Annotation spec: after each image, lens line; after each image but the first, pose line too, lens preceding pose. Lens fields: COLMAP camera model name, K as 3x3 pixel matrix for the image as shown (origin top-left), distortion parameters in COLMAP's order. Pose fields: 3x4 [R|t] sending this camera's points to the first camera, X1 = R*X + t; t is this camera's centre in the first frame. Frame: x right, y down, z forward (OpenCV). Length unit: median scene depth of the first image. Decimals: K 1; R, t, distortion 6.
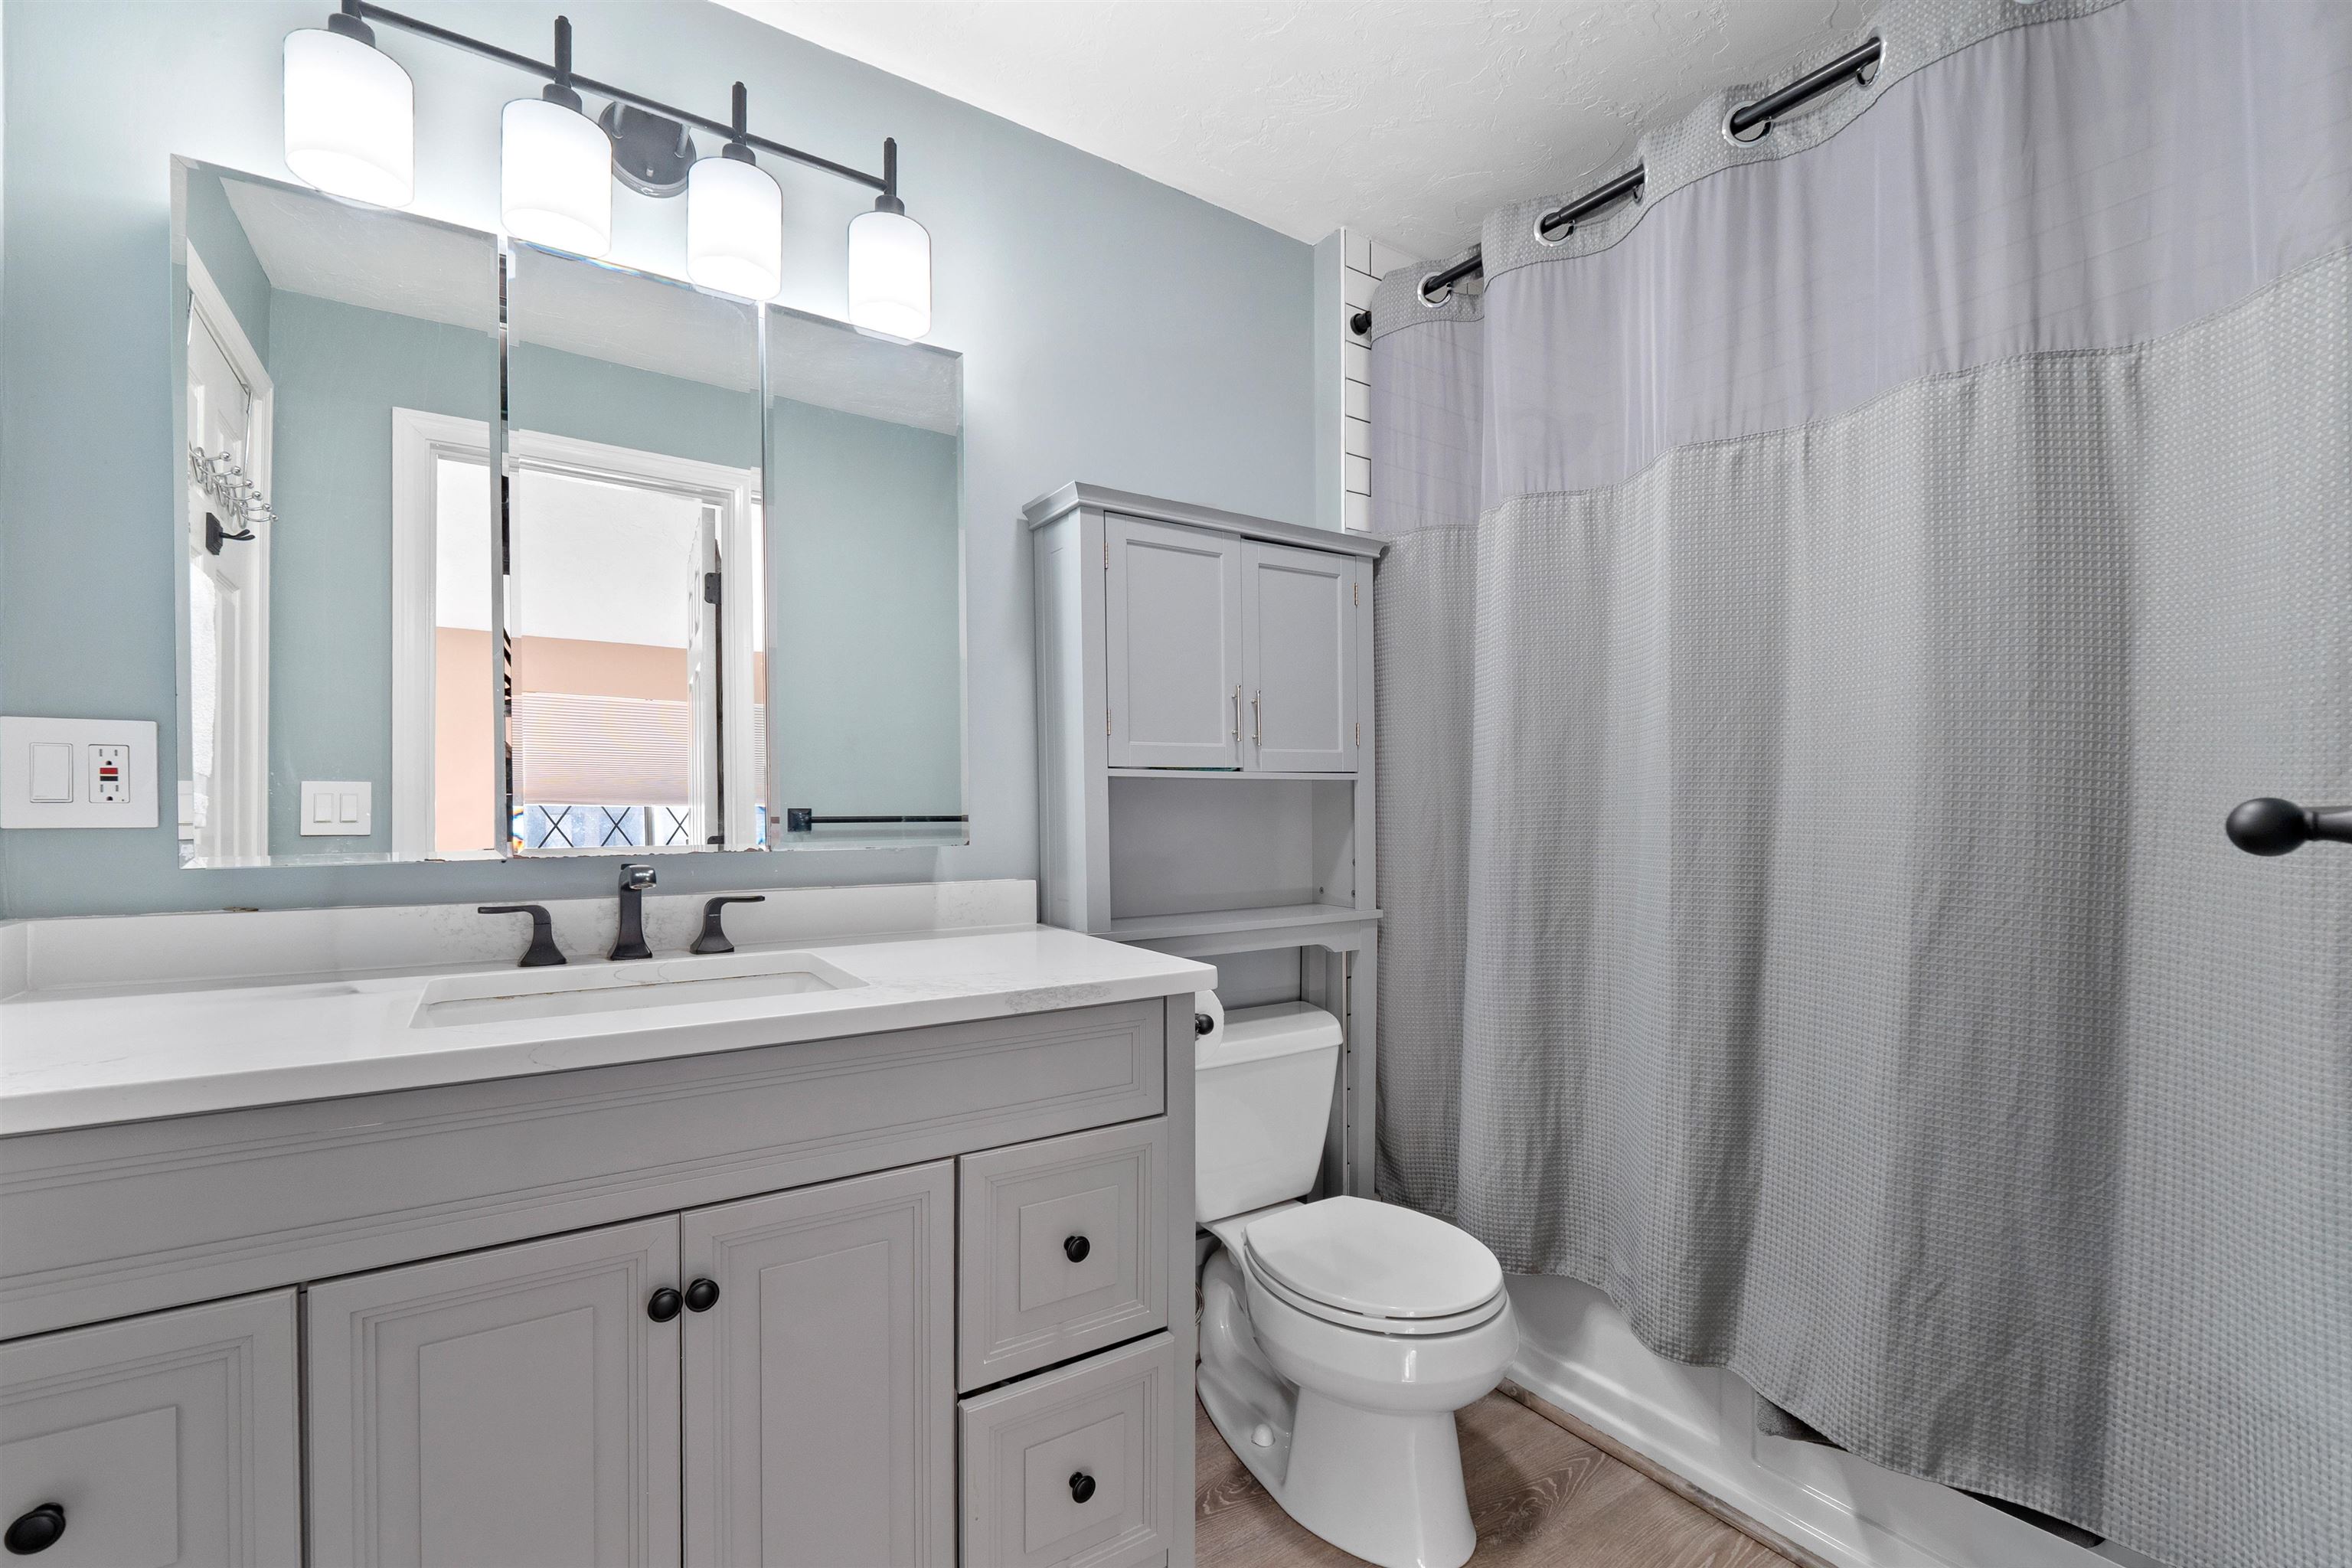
lens RADIAL K [[989.1, 0, 1167.8], [0, 989.1, 777.3], [0, 0, 1]] dist [-0.013811, 0.001050]
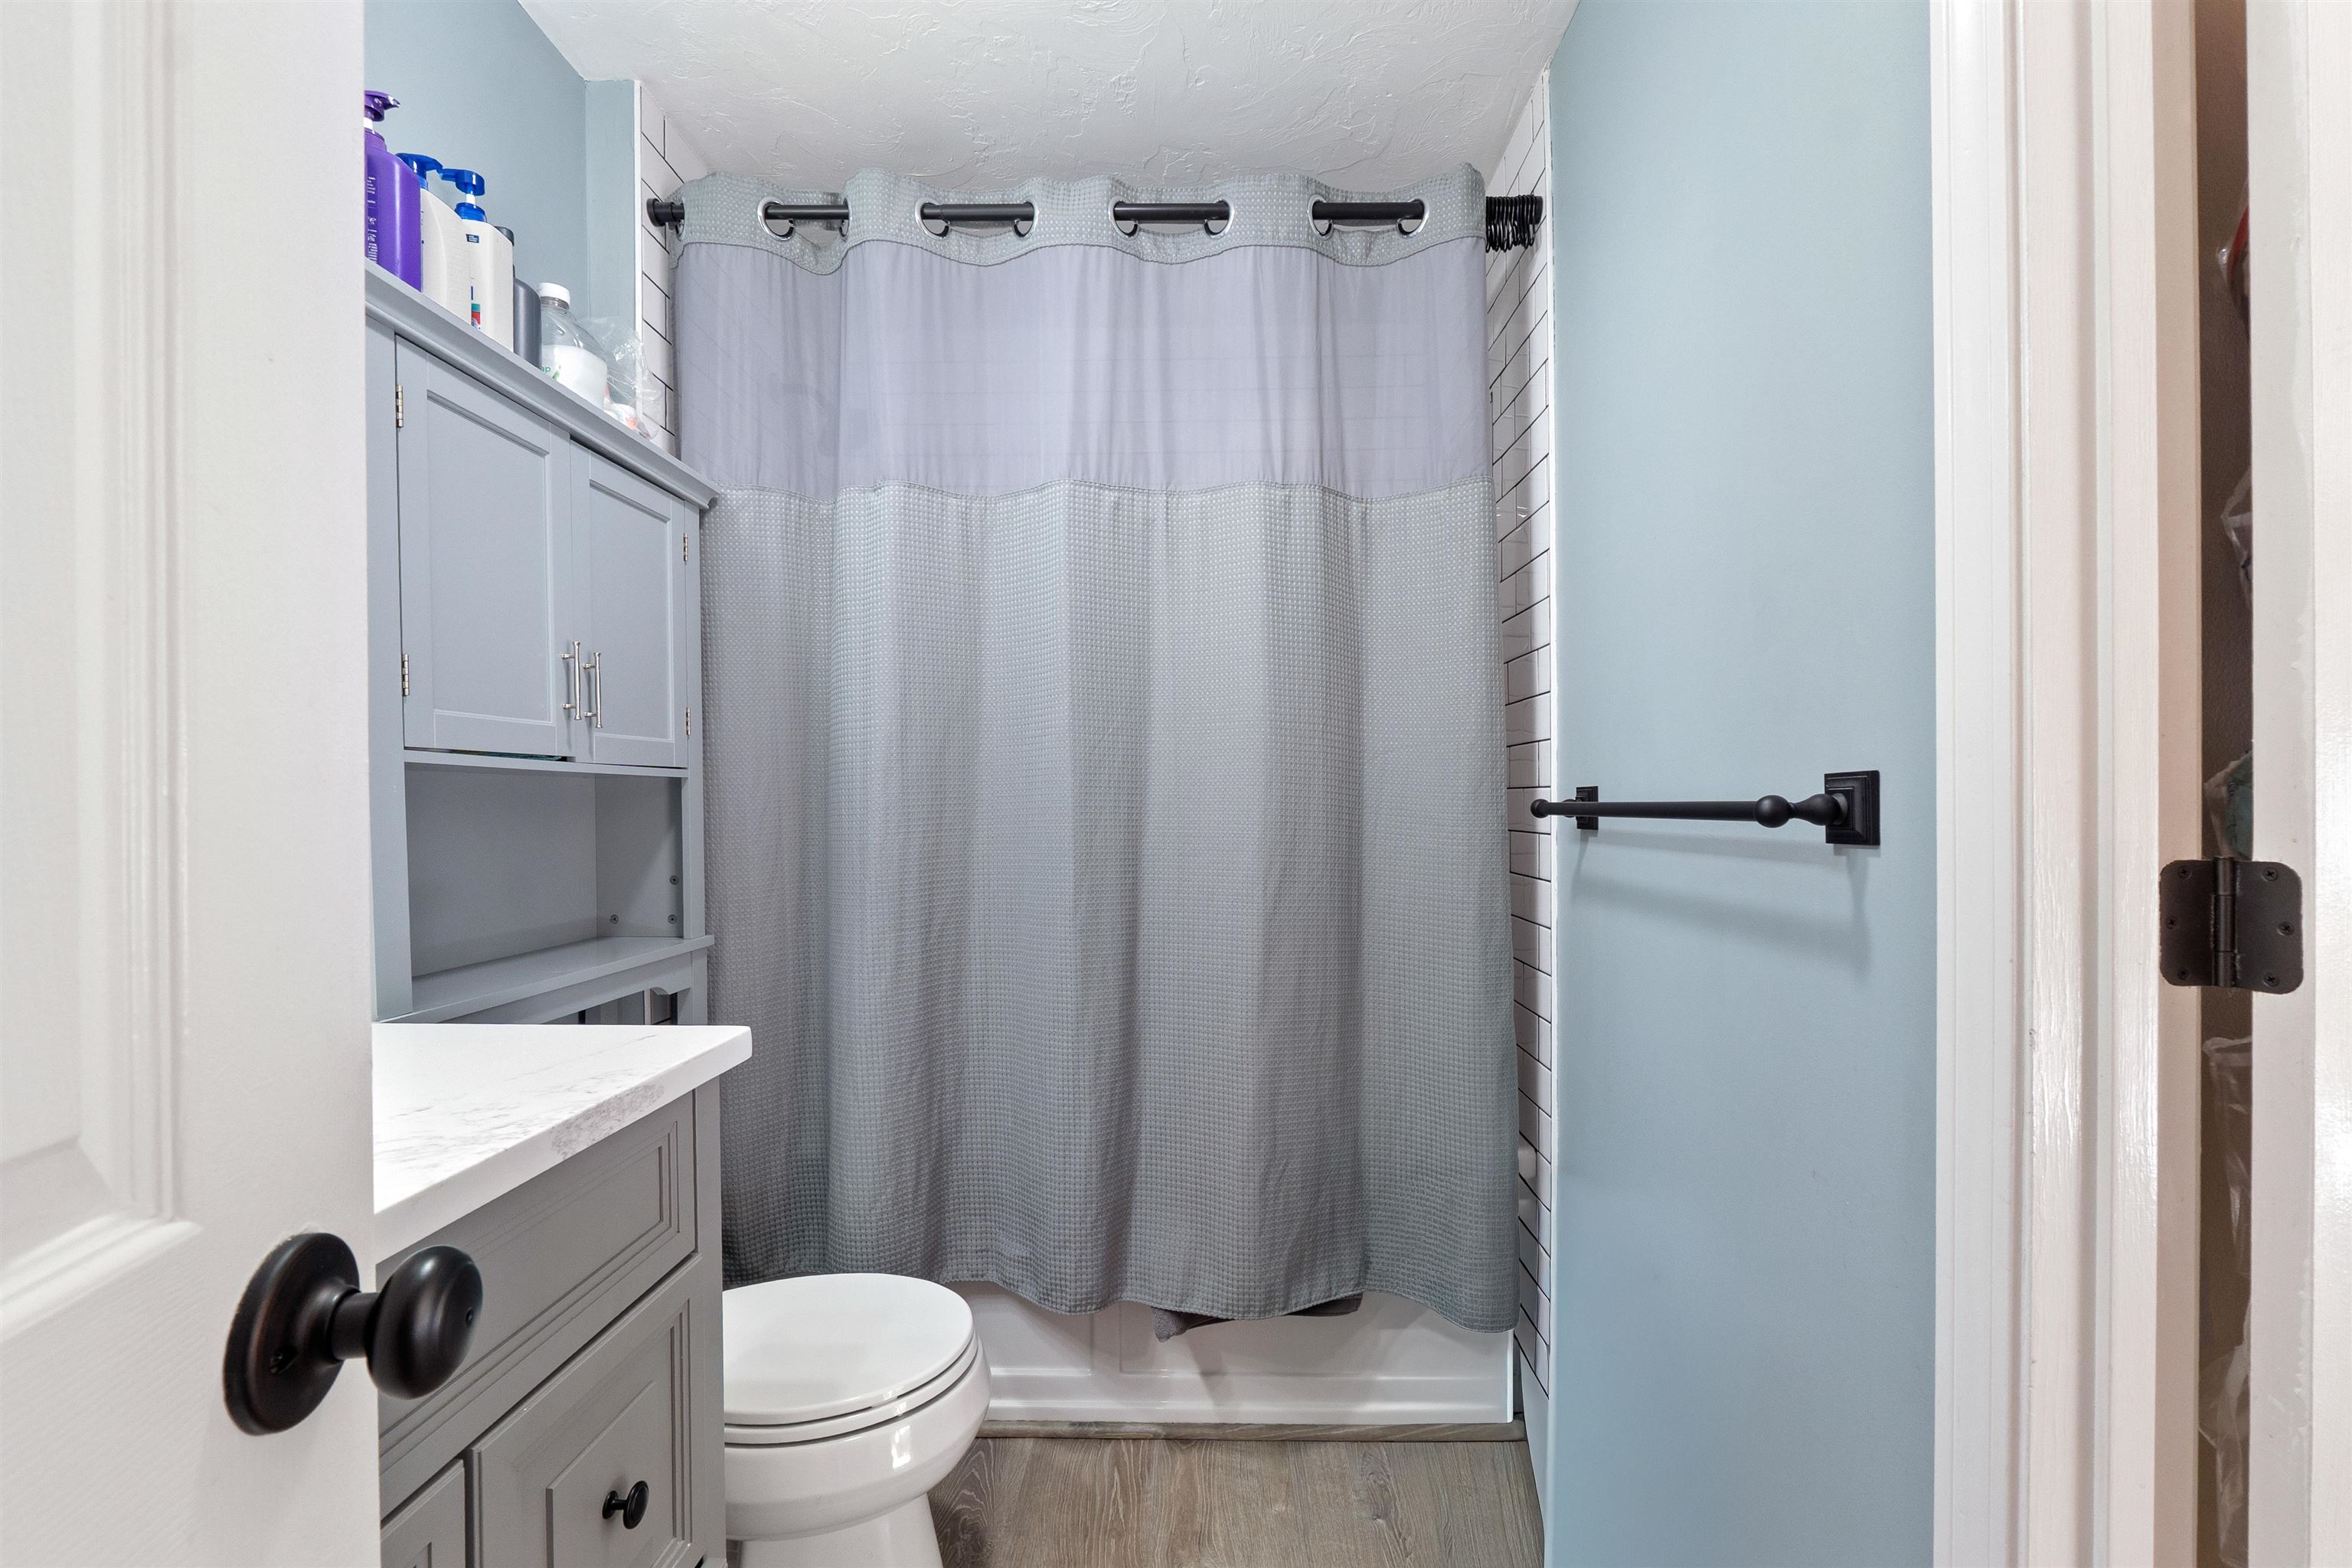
lens RADIAL K [[989.1, 0, 1179.0], [0, 989.1, 789.2], [0, 0, 1]] dist [-0.013811, 0.001050]
pose [[0.572395, 0.013764, 0.819862, -0.296451], [-0.017038, 0.999843, -0.004891, 0.011469], [-0.819801, -0.011169, 0.572540, 0.258554]]
